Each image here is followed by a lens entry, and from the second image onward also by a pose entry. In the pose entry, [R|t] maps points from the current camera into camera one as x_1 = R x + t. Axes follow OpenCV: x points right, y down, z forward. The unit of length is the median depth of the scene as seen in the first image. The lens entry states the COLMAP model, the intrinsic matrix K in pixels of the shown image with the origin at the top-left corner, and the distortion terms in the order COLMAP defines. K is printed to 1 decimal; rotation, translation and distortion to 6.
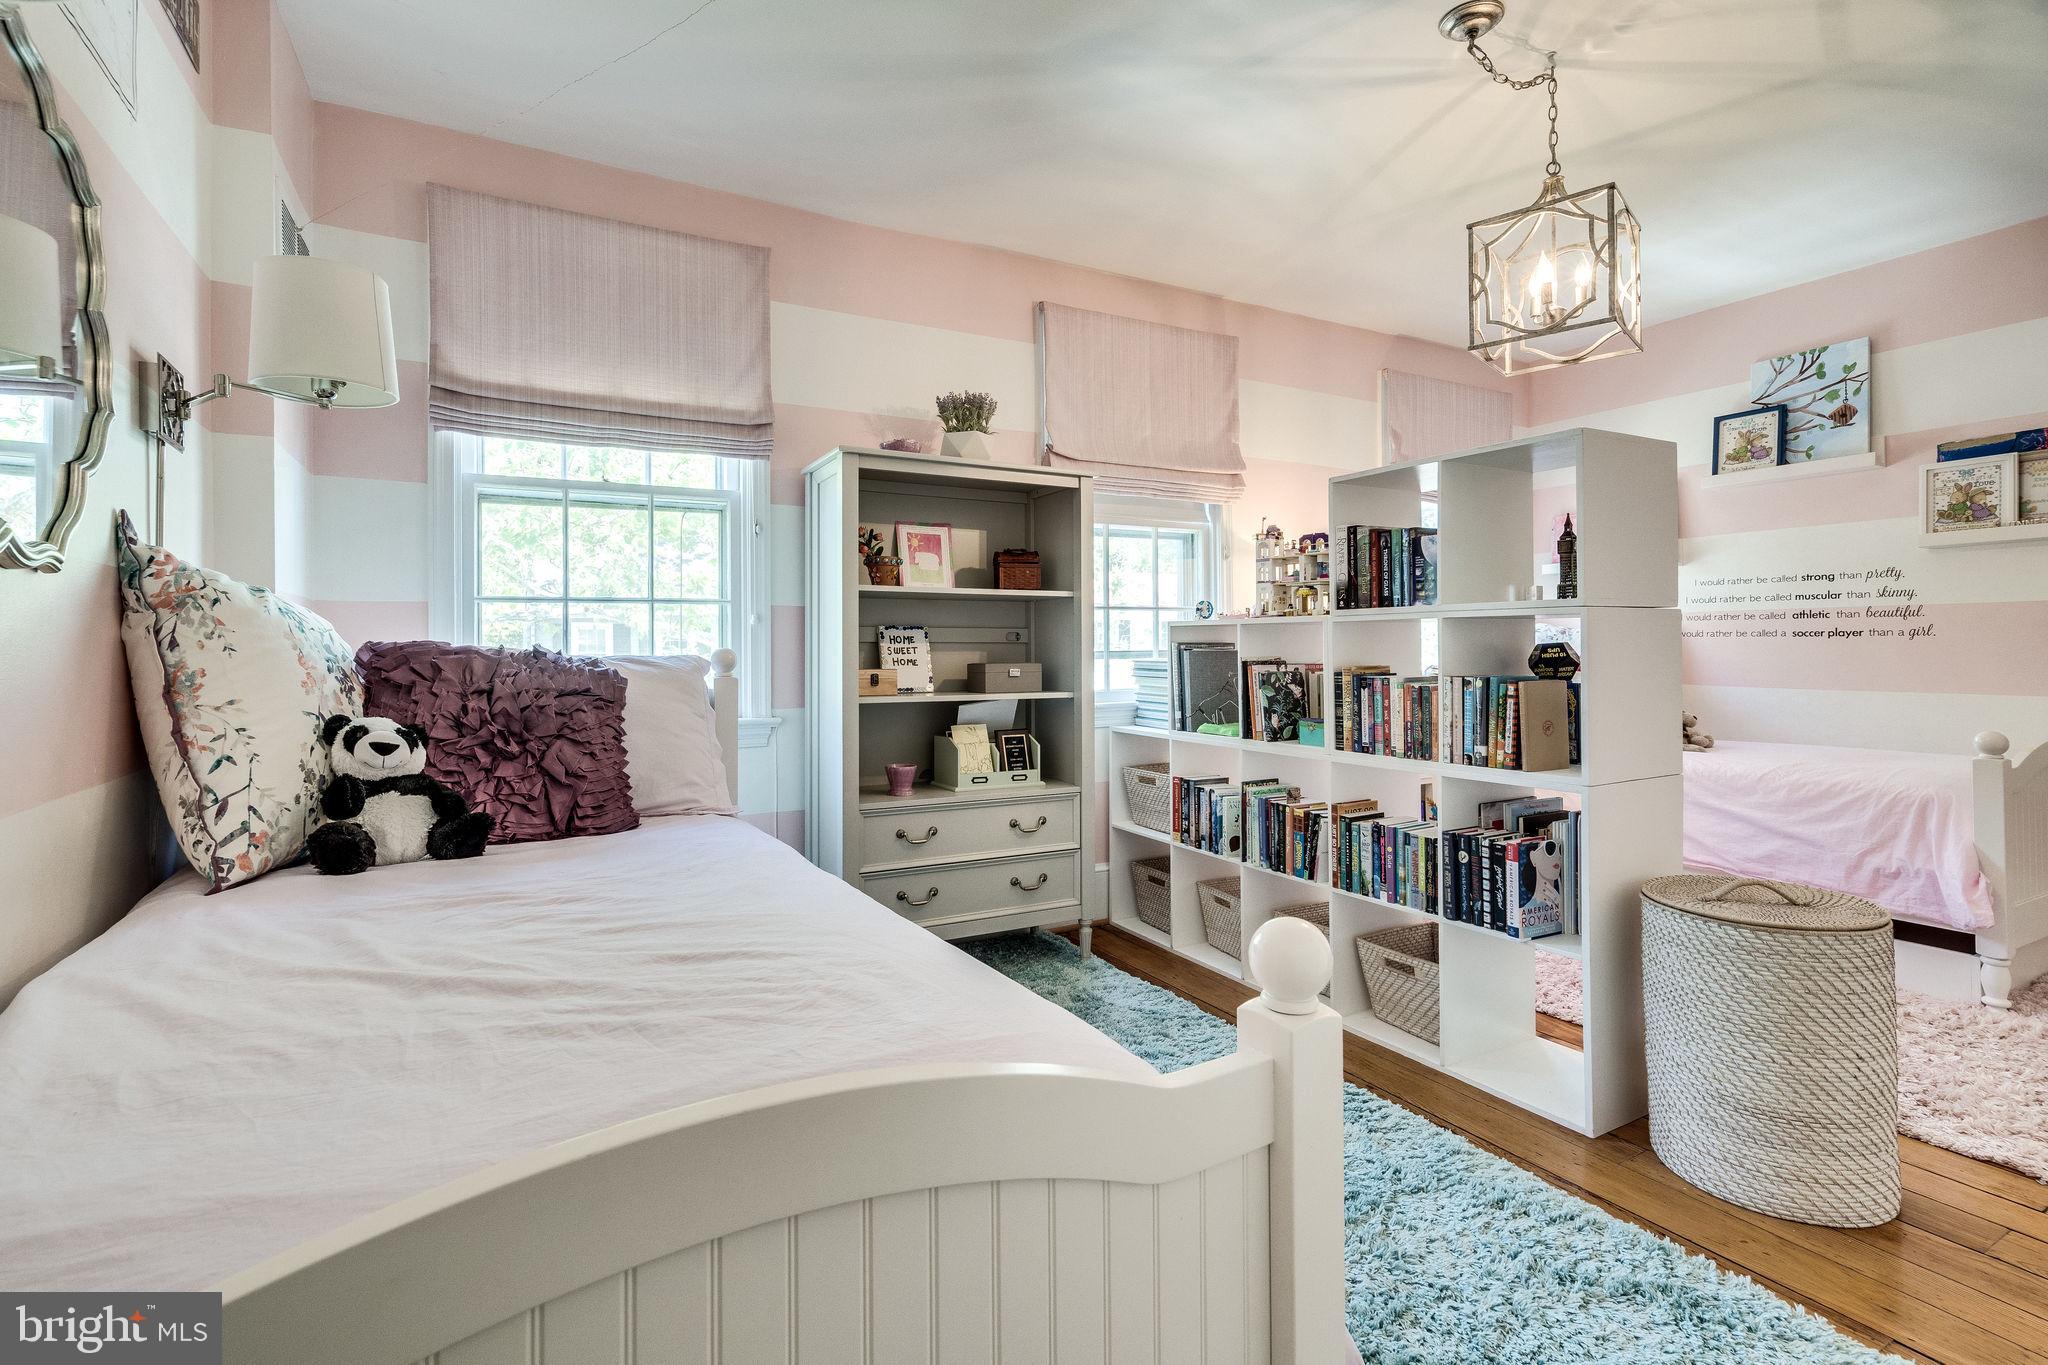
lens RADIAL K [[946.7, 0, 1021.4], [0, 946.7, 641.8], [0, 0, 1]] dist [0.003485, 0.001006]
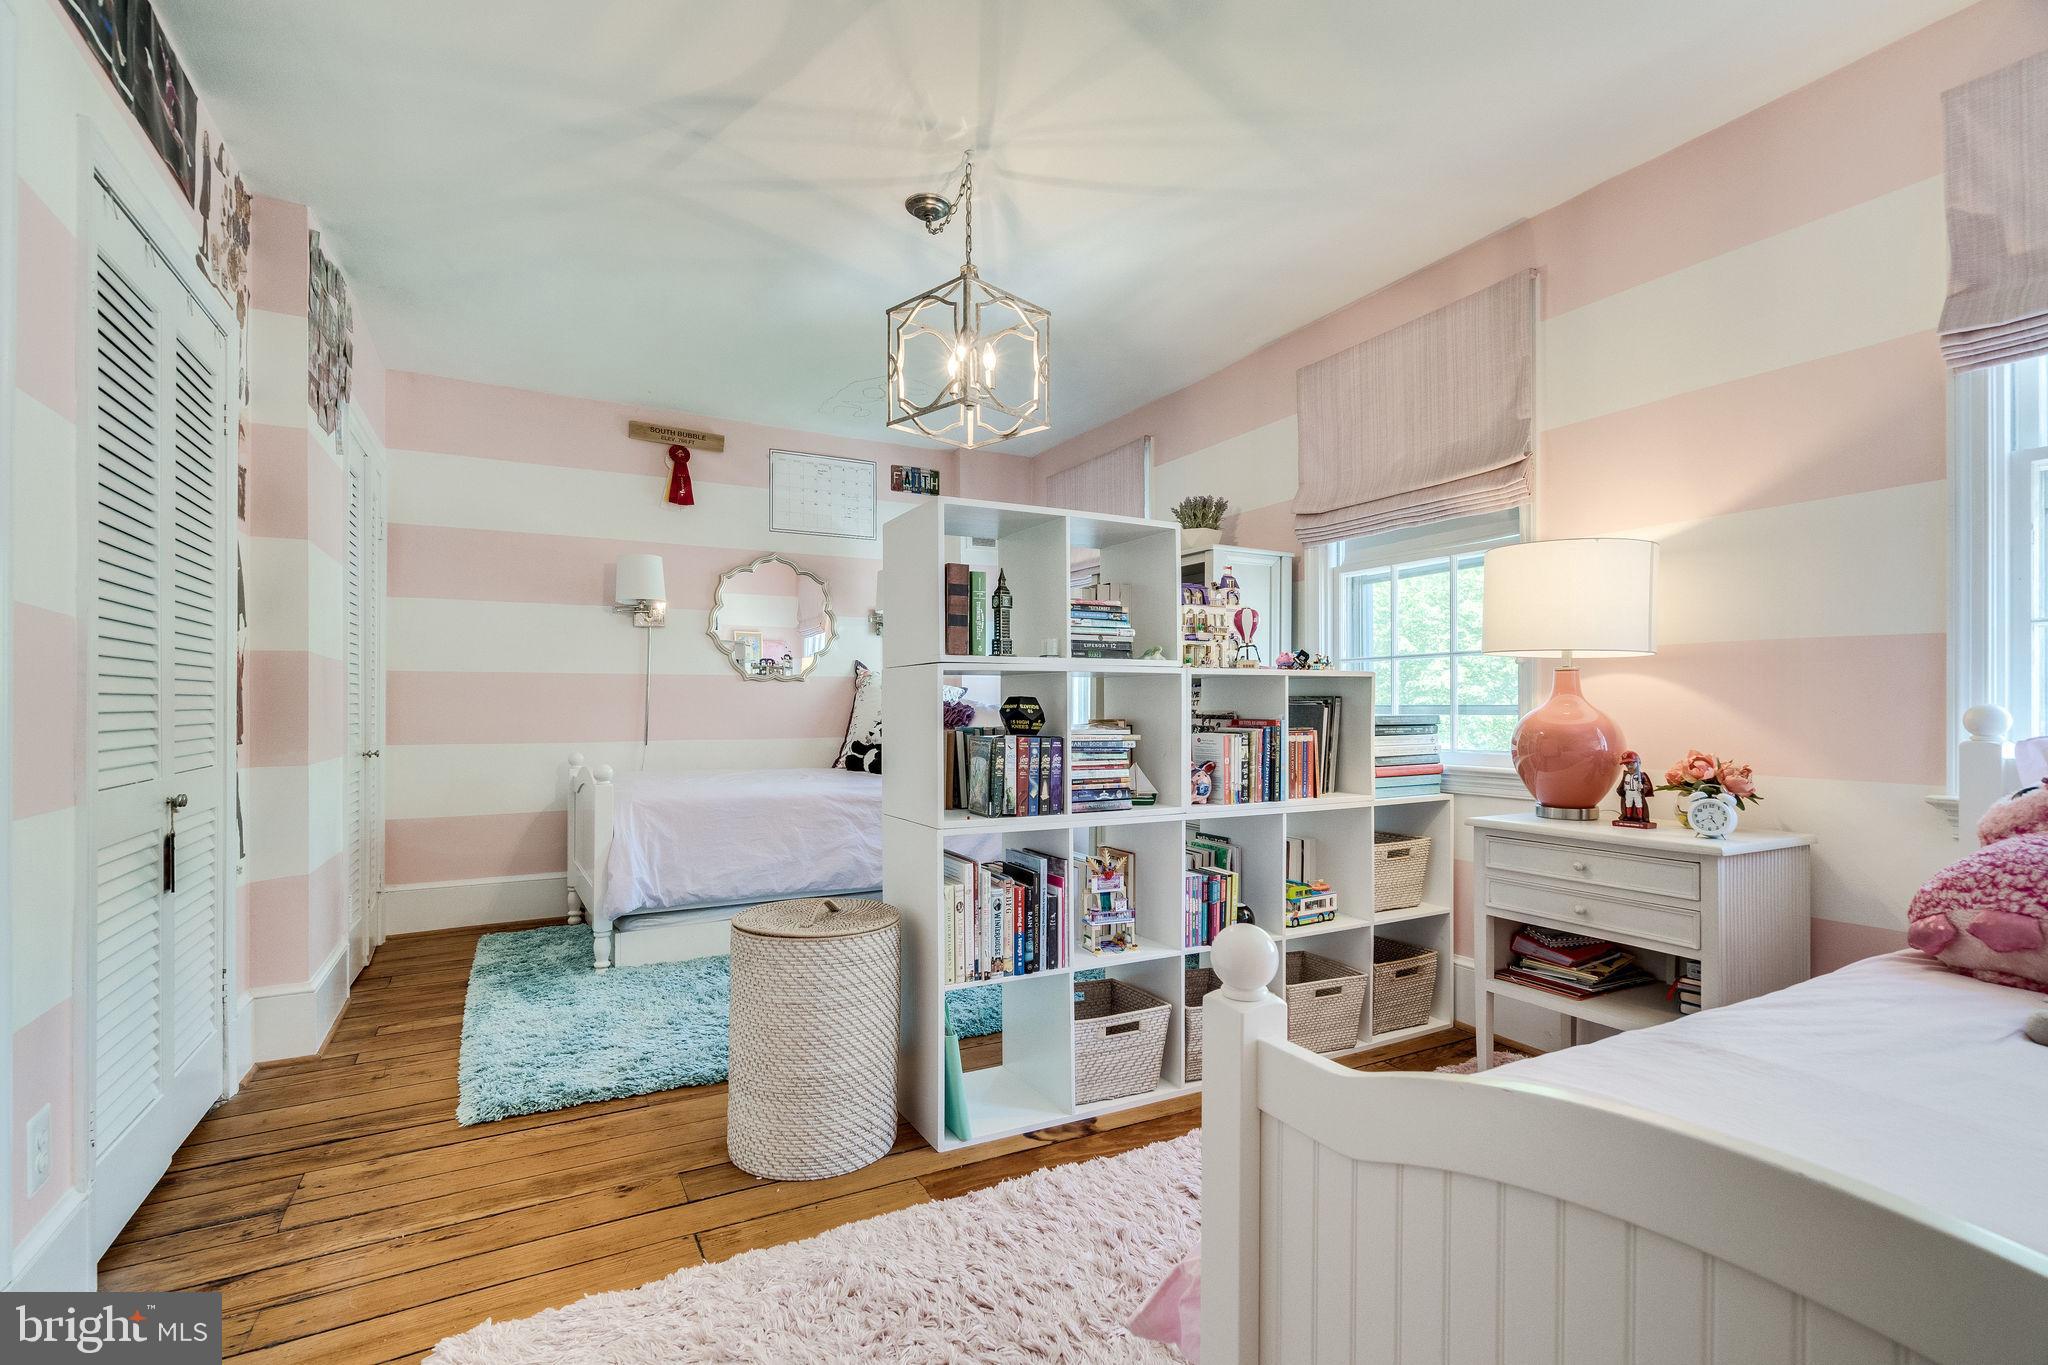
lens RADIAL K [[933.2, 0, 1010.4], [0, 933.2, 695.4], [0, 0, 1]] dist [-0.003545, 0.001145]
pose [[-0.027339, -0.003953, -0.999618, 1.359439], [0.008376, 0.999956, -0.004183, 0.002085], [0.999591, -0.008487, -0.027304, 0.896813]]
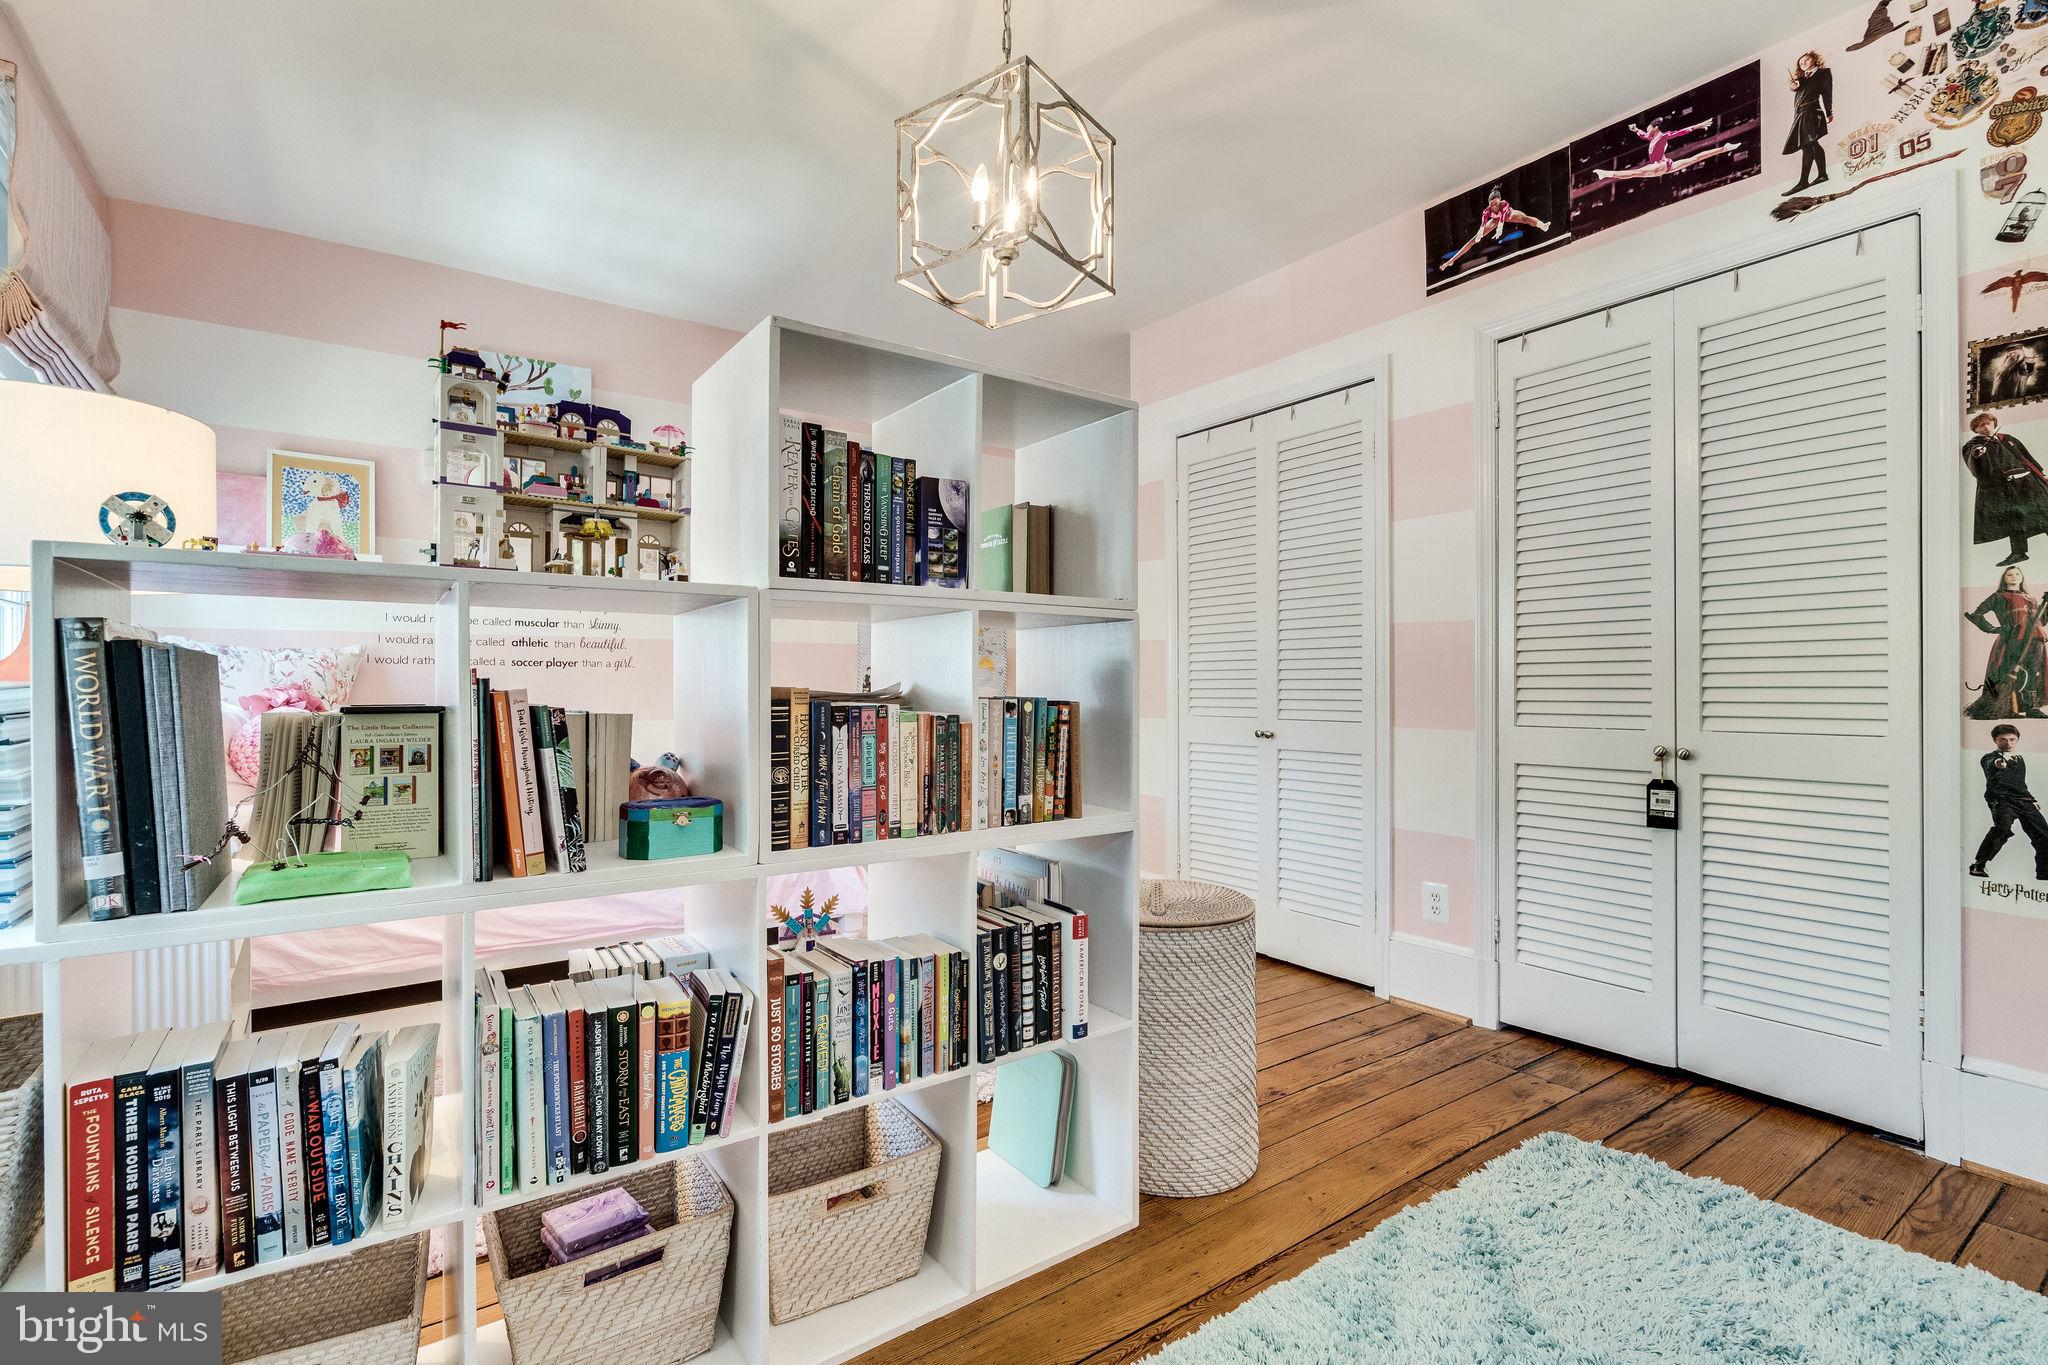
lens RADIAL K [[928.7, 0, 999.3], [0, 928.7, 687.4], [0, 0, 1]] dist [-0.003361, 0.000850]
pose [[-0.096150, 0.005713, 0.995350, -0.172643], [-0.003346, 0.999976, -0.006062, 0.027688], [-0.995361, -0.003913, -0.096128, 0.900703]]
